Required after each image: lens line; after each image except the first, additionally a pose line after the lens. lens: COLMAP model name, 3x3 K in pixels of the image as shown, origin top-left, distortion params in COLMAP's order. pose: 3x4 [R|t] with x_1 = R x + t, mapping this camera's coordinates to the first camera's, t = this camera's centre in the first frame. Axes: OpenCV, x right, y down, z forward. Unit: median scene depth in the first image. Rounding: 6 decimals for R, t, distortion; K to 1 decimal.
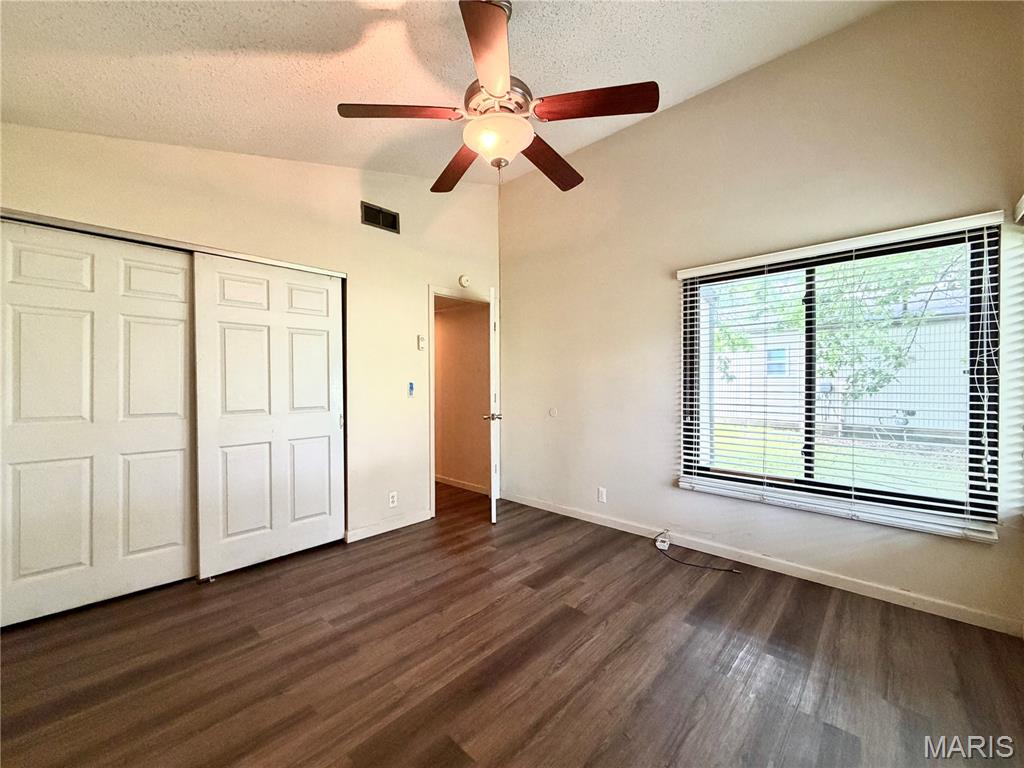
lens RADIAL K [[424.5, 0, 506.6], [0, 424.5, 383.6], [0, 0, 1]] dist [0.001275, 0.000120]
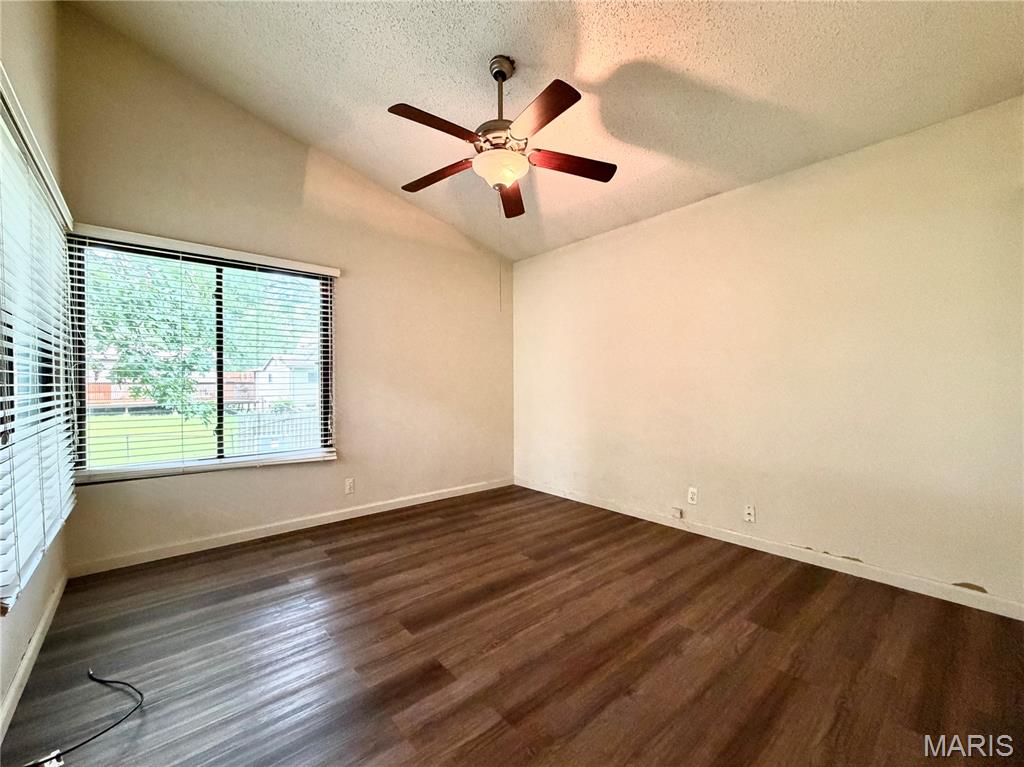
lens RADIAL K [[424.5, 0, 506.6], [0, 424.5, 383.1], [0, 0, 1]] dist [0.001275, 0.000120]
pose [[-0.995705, 0.008471, 0.092200, -0.129861], [0.008979, 0.999947, 0.005098, 0.047984], [-0.092152, 0.005904, -0.995727, 2.011021]]
